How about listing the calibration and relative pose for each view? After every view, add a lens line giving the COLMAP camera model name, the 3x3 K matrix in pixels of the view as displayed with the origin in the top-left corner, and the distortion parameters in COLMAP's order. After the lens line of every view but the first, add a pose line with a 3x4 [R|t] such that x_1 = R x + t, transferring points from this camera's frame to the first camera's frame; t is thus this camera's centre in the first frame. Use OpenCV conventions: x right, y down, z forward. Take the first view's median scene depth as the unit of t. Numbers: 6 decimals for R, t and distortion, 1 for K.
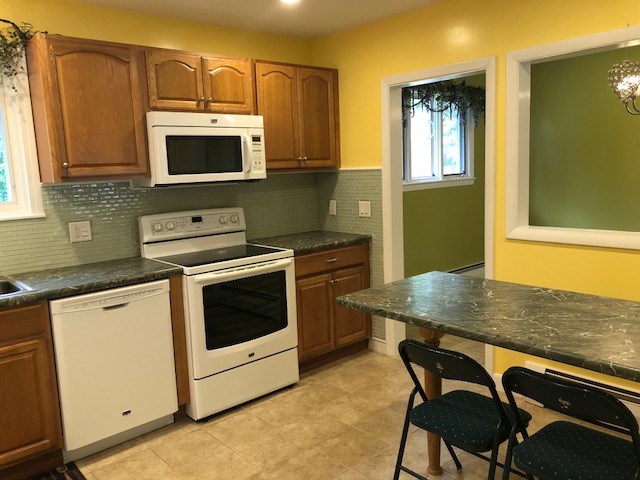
lens RADIAL K [[521.9, 0, 323.8], [0, 521.9, 237.1], [0, 0, 1]] dist [0.076357, -0.139005]
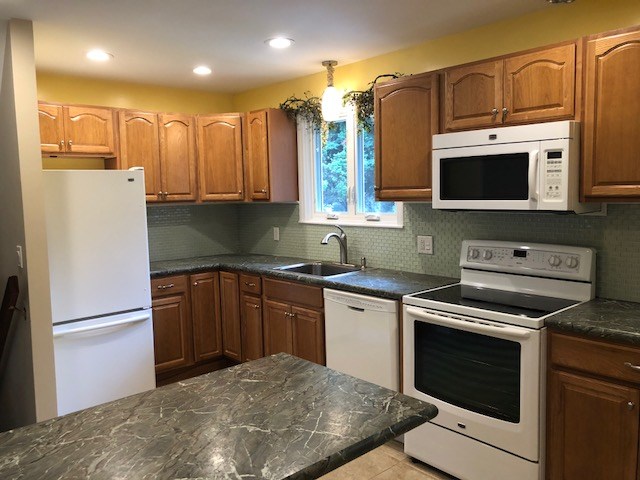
lens RADIAL K [[521.9, 0, 323.8], [0, 521.9, 237.1], [0, 0, 1]] dist [0.076357, -0.139005]
pose [[0.022379, 0.127996, -0.991522, 0.620241], [-0.128695, 0.983888, 0.124106, -0.133921], [0.991432, 0.124826, 0.038491, 0.719647]]
